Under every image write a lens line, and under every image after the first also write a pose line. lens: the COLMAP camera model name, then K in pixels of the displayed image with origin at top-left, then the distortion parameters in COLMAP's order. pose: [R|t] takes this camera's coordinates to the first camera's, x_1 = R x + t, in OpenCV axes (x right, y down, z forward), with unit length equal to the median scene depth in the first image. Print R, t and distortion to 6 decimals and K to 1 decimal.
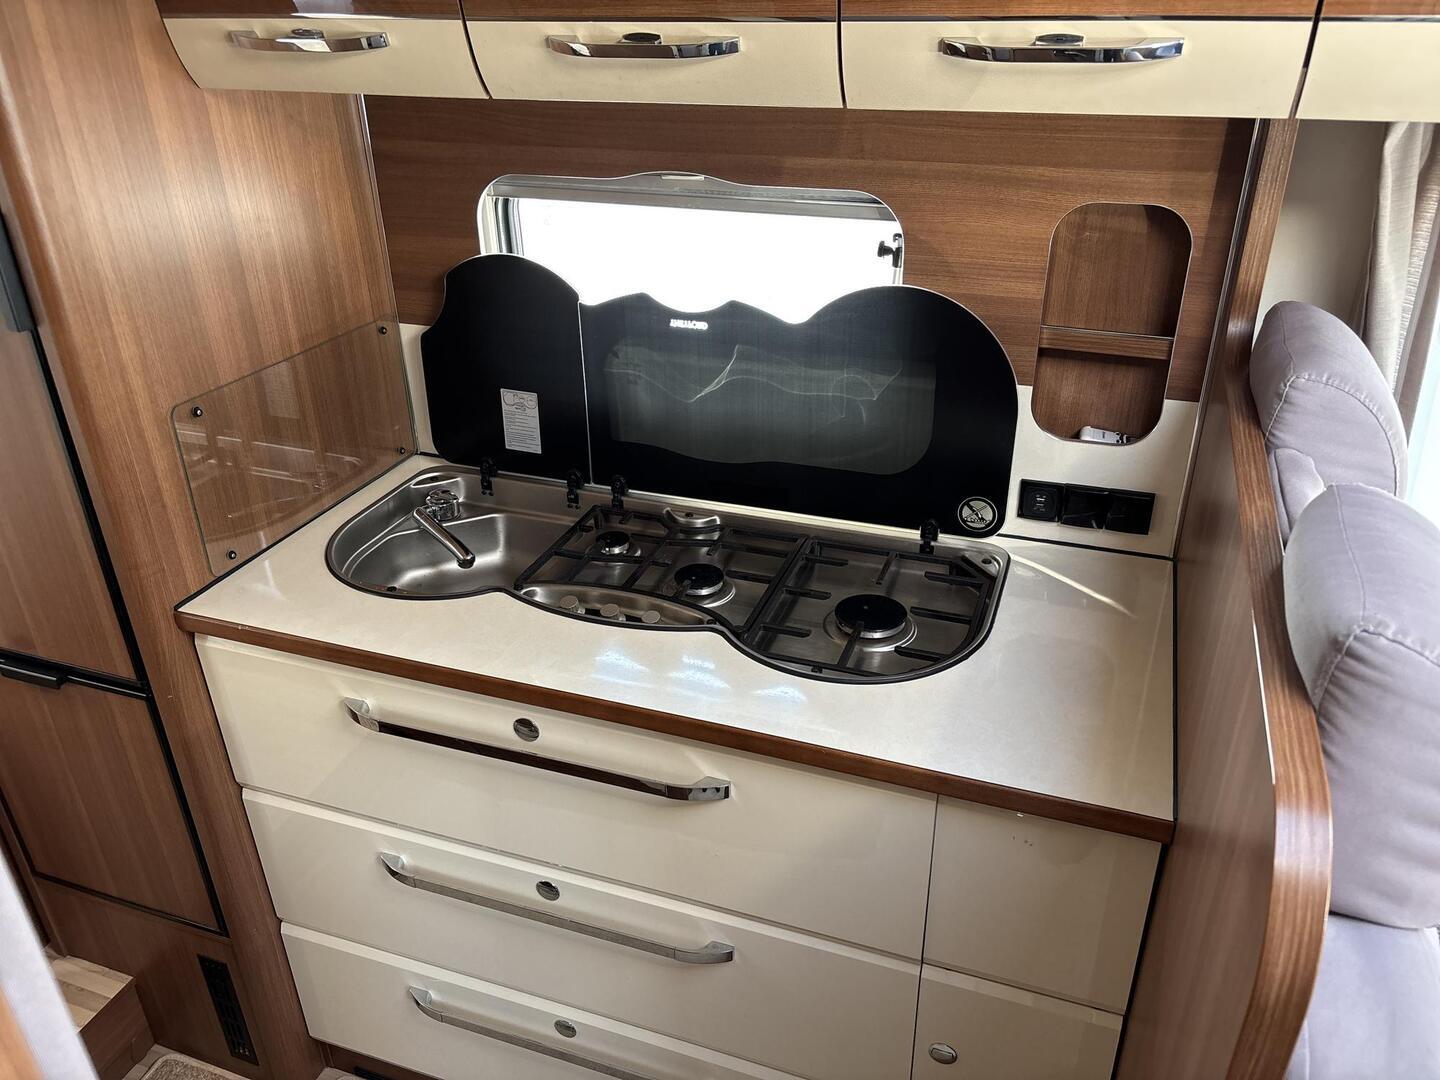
lens RADIAL K [[1098.1, 0, 726.5], [0, 1098.1, 544.4], [0, 0, 1]] dist [0.004473, -0.004334]
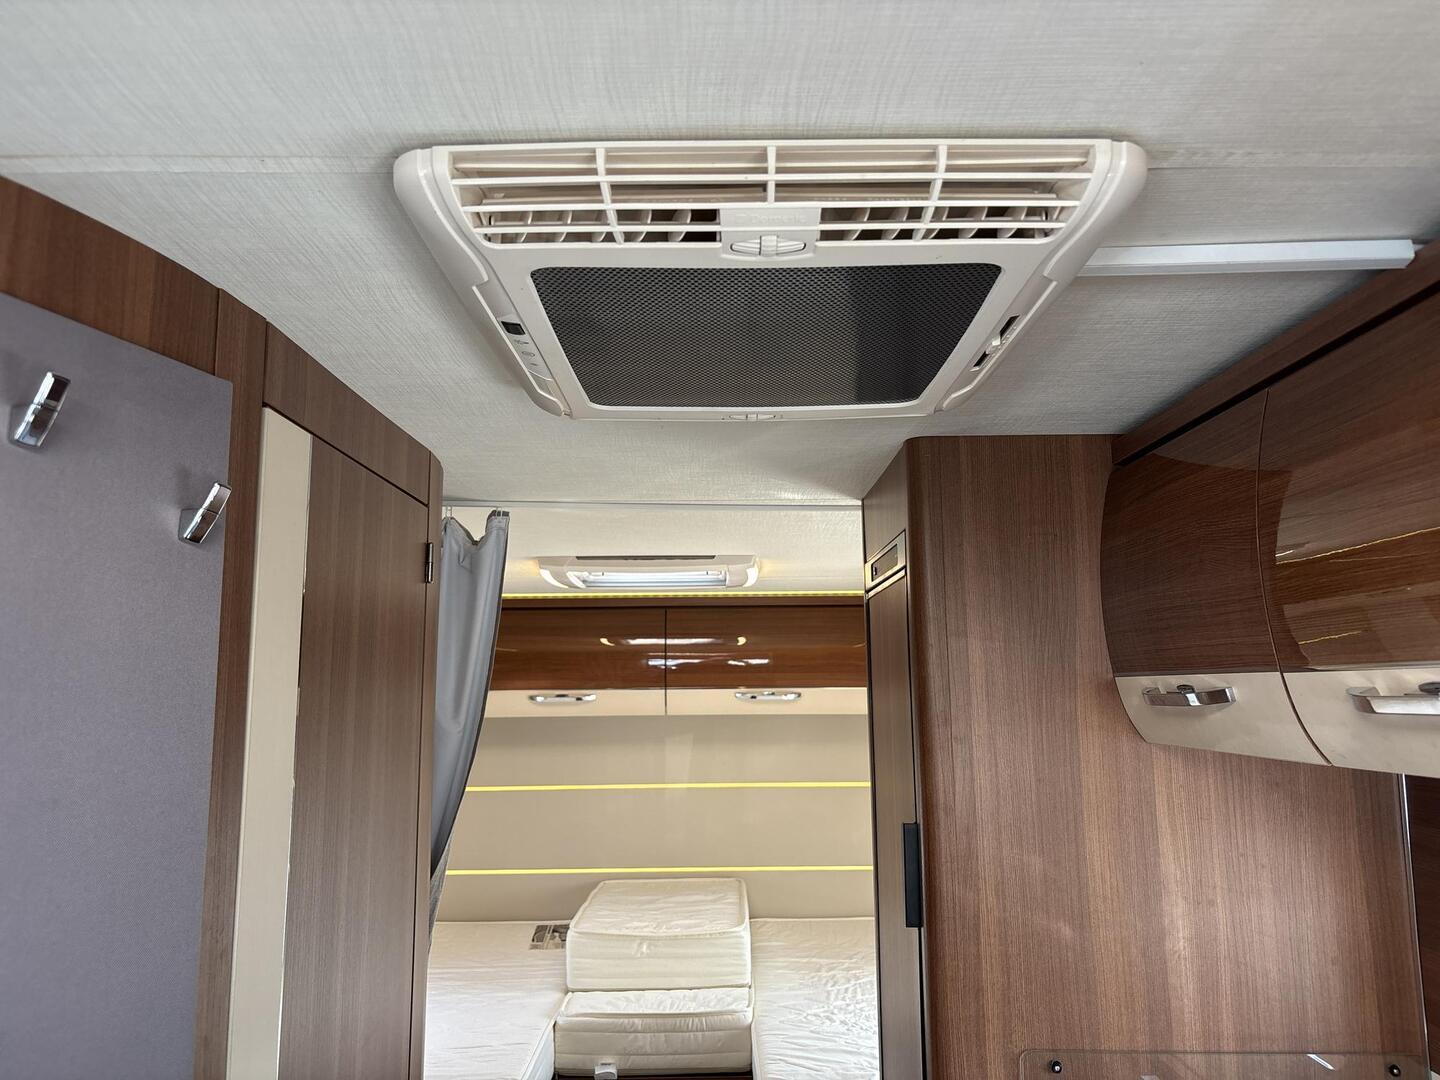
lens RADIAL K [[1098.1, 0, 726.5], [0, 1098.1, 544.4], [0, 0, 1]] dist [0.004473, -0.004334]
pose [[0.337623, -0.119285, -0.933693, 0.341537], [-0.438270, 0.857933, -0.268085, -0.131601], [0.833025, 0.499721, 0.237379, 0.347539]]
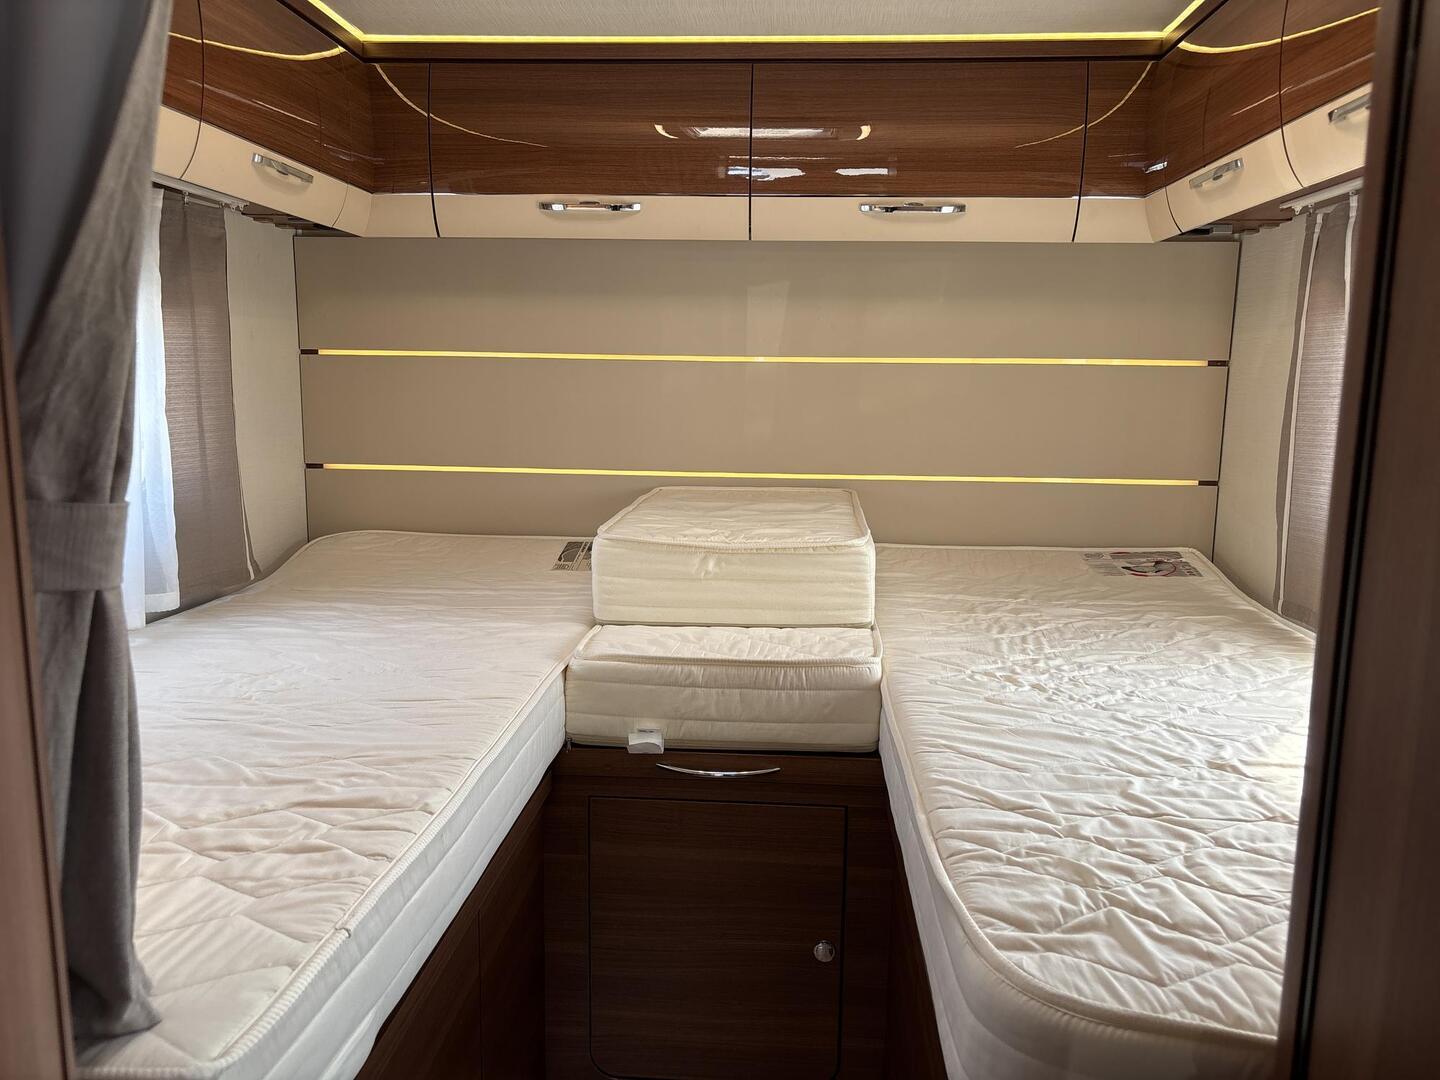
lens RADIAL K [[1108.5, 0, 720.0], [0, 1108.5, 540.0], [0, 0, 1]] dist [0.109178, -0.001189]
pose [[0.261686, 0.166581, -0.950669, -0.486670], [-0.466589, 0.884078, 0.026477, -0.030497], [0.844876, 0.436643, 0.309075, 0.682600]]
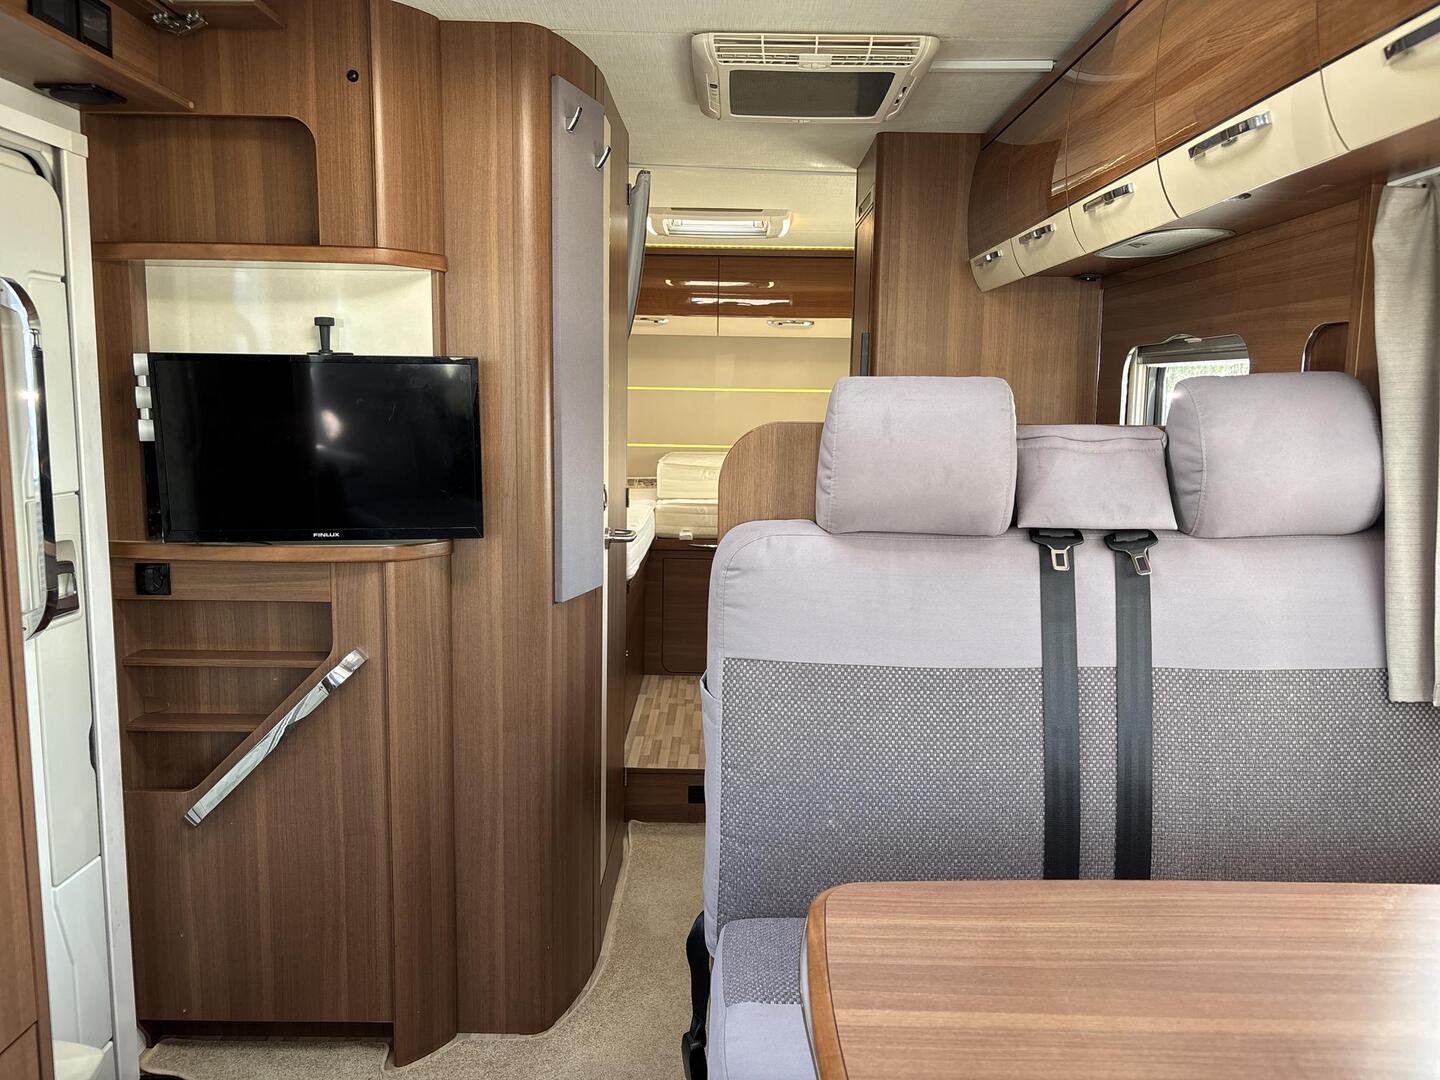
lens RADIAL K [[1098.1, 0, 726.5], [0, 1098.1, 544.4], [0, 0, 1]] dist [0.004473, -0.004334]
pose [[0.327044, 0.146804, -0.933537, 1.345963], [-0.464281, 0.885378, -0.023420, 0.274430], [0.823095, 0.441083, 0.357716, 0.069809]]
